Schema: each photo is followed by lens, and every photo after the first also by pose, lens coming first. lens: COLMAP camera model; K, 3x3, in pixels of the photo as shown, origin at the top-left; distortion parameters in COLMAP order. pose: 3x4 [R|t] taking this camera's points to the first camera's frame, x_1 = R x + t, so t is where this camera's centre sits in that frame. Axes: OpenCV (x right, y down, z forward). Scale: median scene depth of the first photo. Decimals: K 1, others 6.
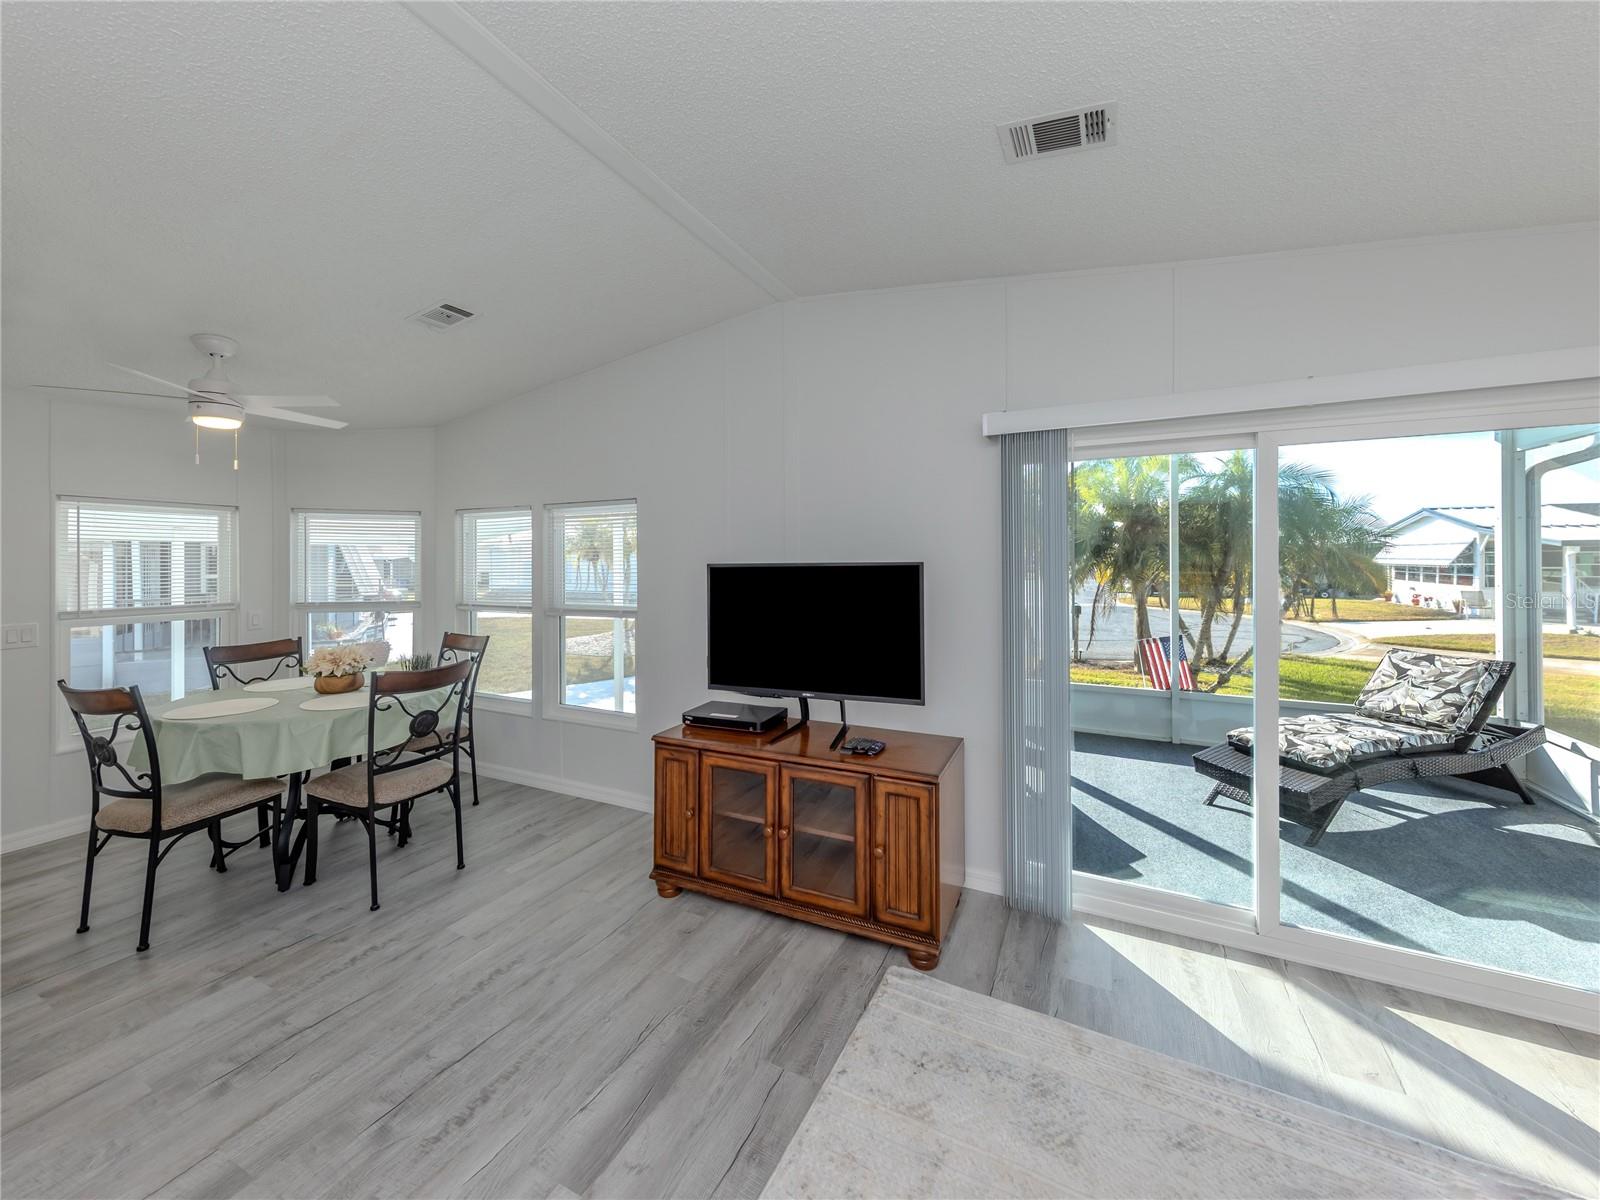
lens RADIAL K [[613.1, 0, 797.4], [0, 613.1, 555.3], [0, 0, 1]] dist [0.001767, -0.000703]
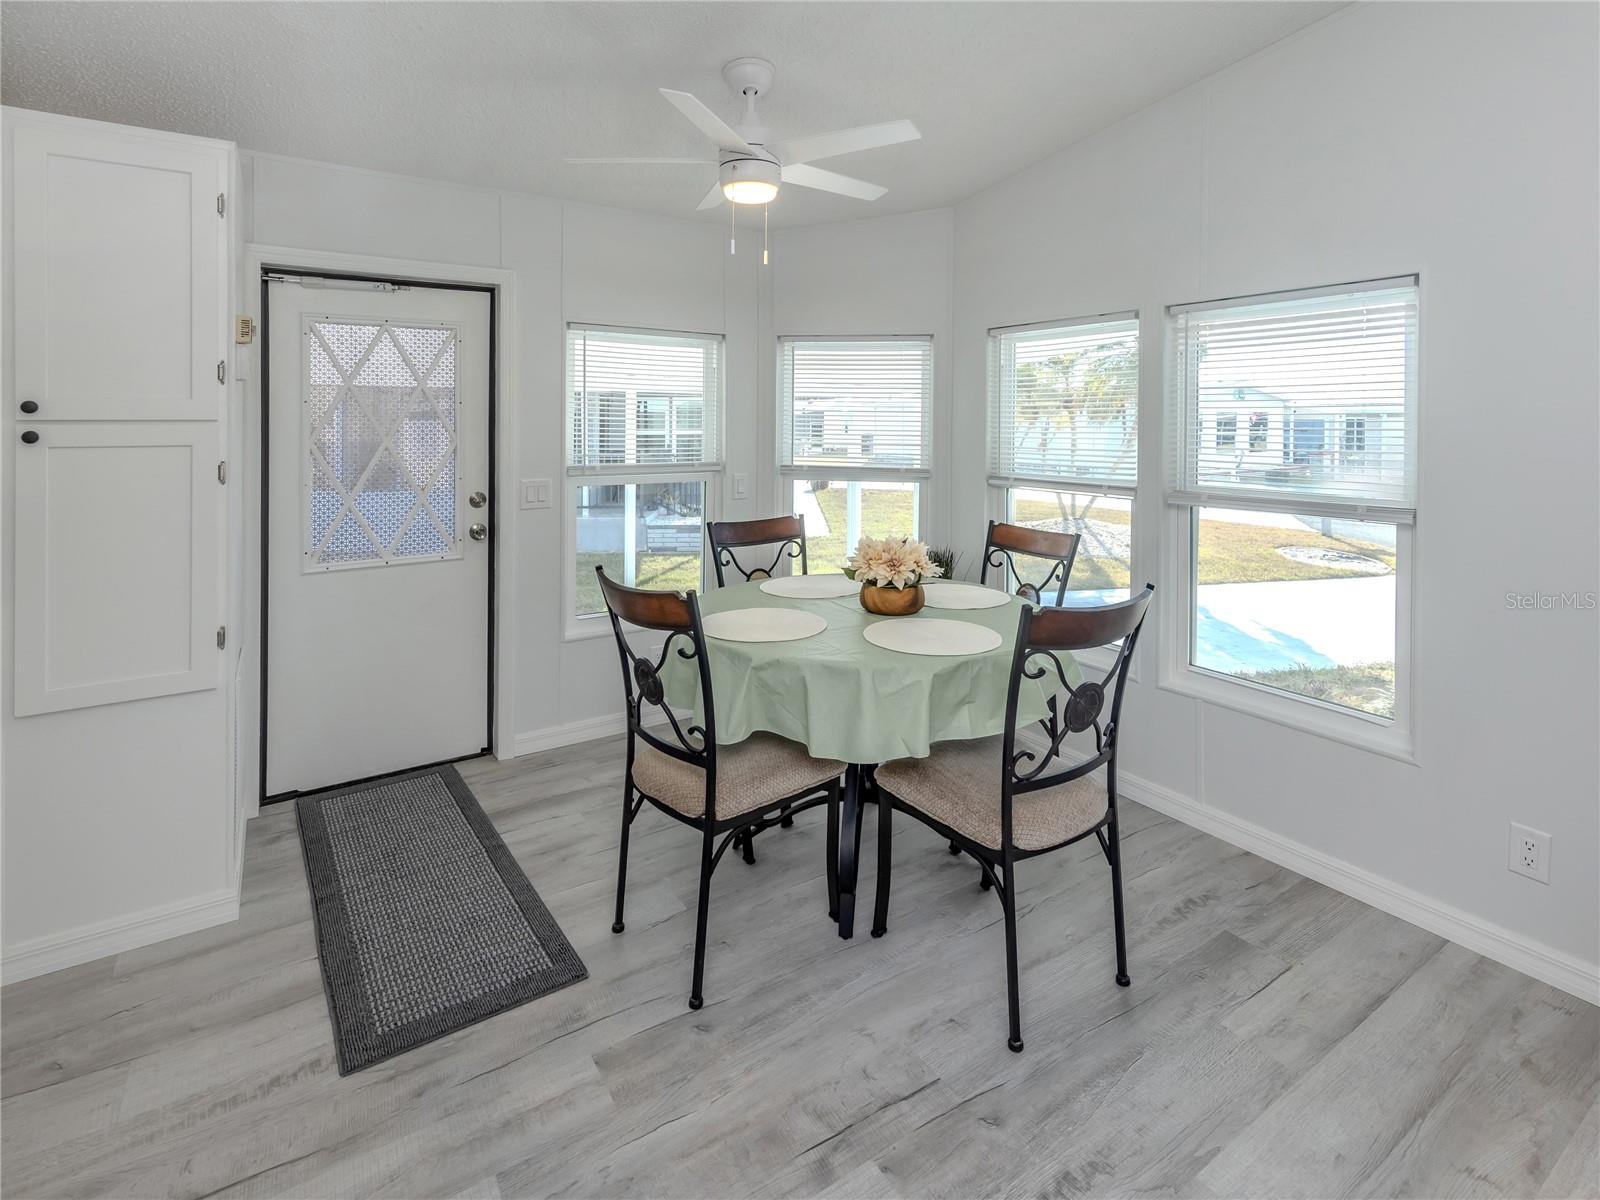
lens RADIAL K [[802.3, 0, 813.4], [0, 802.3, 421.6], [0, 0, 1]] dist [0.006942, -0.001967]
pose [[0.865311, 0.008417, -0.501165, -0.479930], [-0.005042, 0.999955, 0.008089, 0.027265], [0.501210, -0.004473, 0.865314, 0.299898]]
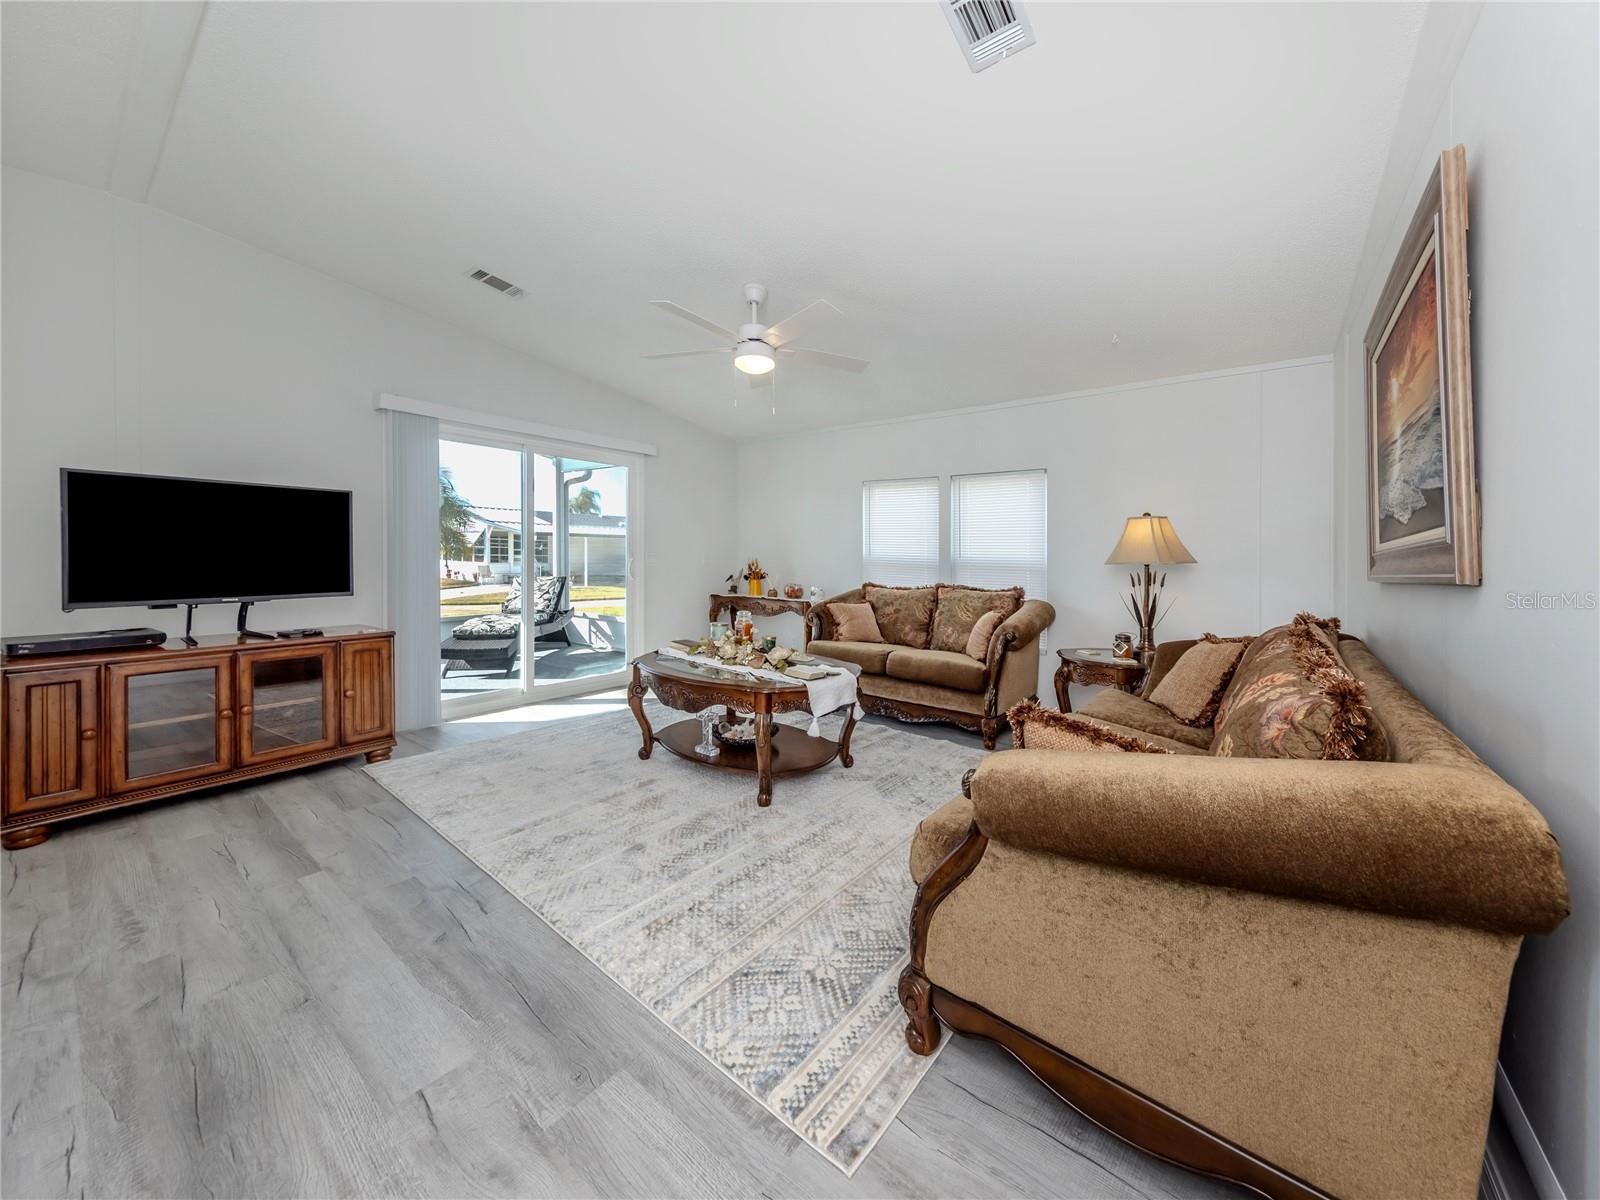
lens RADIAL K [[584.7, 0, 801.8], [0, 584.7, 570.6], [0, 0, 1]] dist [0.011138, -0.001688]
pose [[0.213135, -0.022896, 0.976754, -0.798289], [-0.022290, 0.999351, 0.028290, 0.119309], [-0.976768, -0.027802, 0.212487, -0.239705]]
